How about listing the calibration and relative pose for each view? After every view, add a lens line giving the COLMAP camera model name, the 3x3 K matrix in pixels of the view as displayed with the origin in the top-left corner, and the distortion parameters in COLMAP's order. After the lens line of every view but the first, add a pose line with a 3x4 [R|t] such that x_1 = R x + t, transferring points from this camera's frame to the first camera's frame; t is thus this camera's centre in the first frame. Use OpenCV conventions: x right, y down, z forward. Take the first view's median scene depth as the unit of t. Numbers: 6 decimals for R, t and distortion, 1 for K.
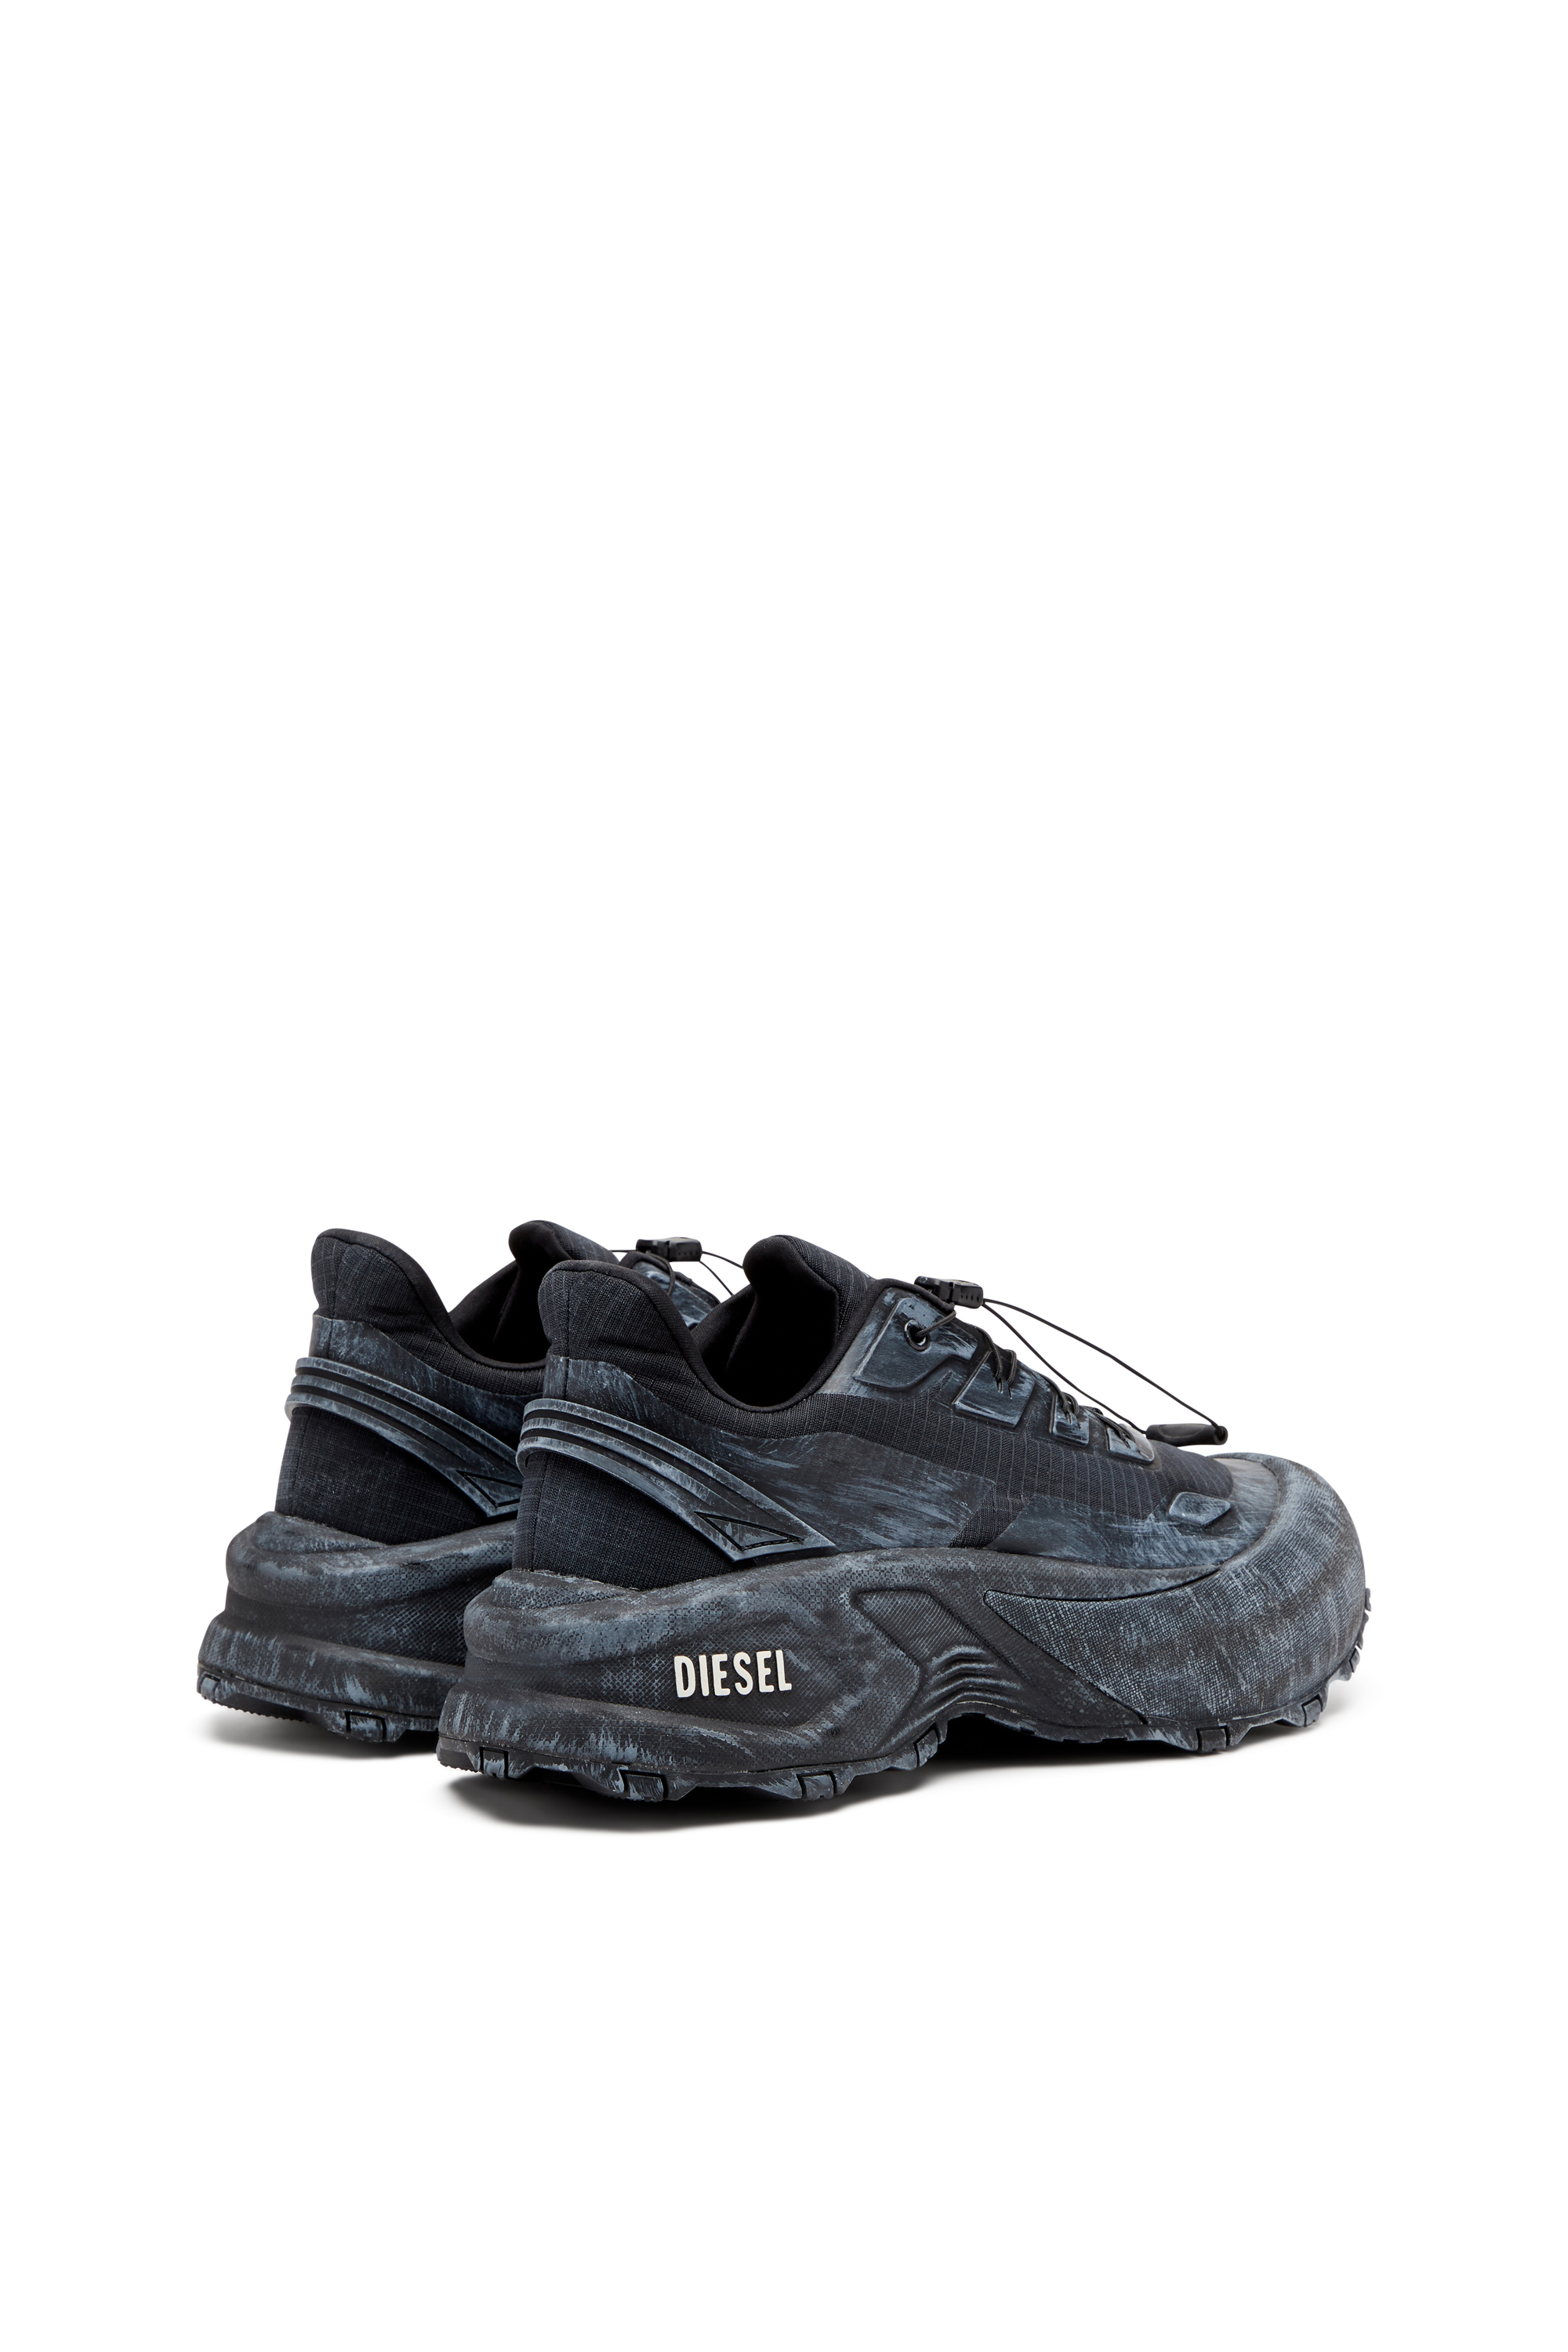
lens RADIAL K [[5906.8, 0, 783.7], [0, 5906.8, 1176.2], [0, 0, 1]] dist [-0.276649, 0.000000]
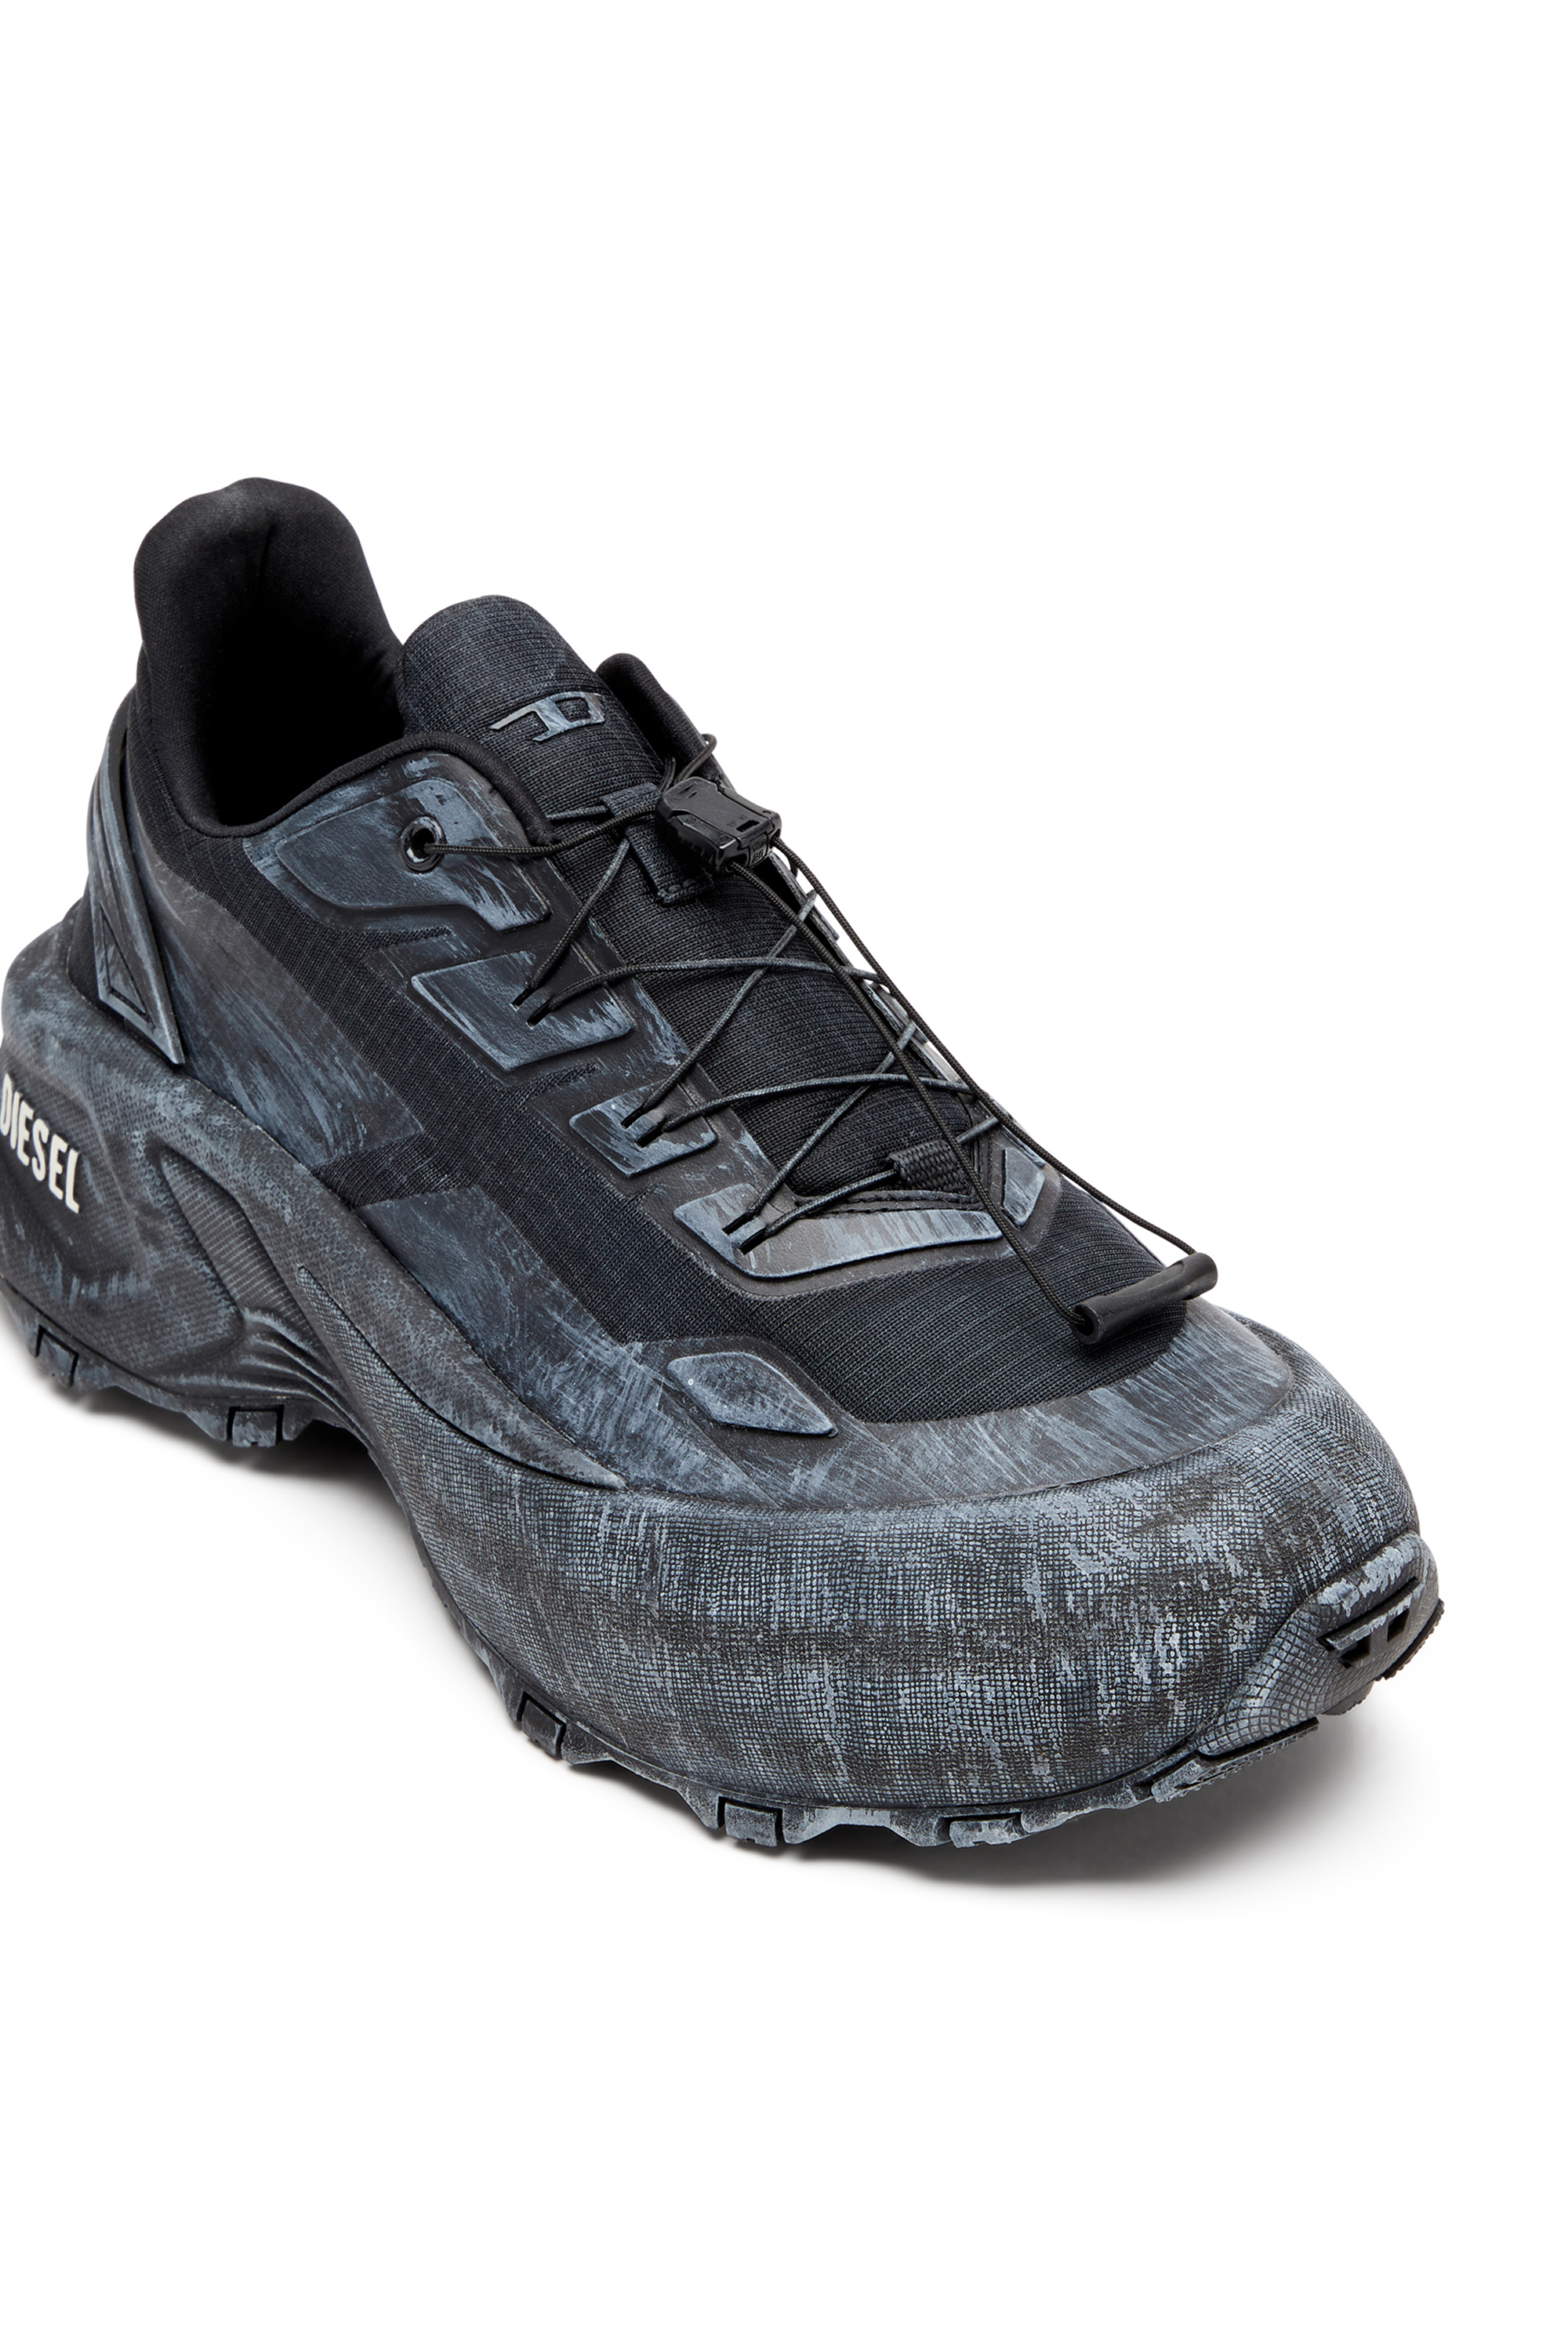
lens RADIAL K [[5906.8, 0, 783.8], [0, 5906.8, 1175.9], [0, 0, 1]] dist [-0.276649, 0.000000]
pose [[0.104093, 0.500378, -0.859527, 0.548289], [-0.131756, 0.863543, 0.486759, -0.235705], [0.985802, 0.062579, 0.155816, 0.943279]]
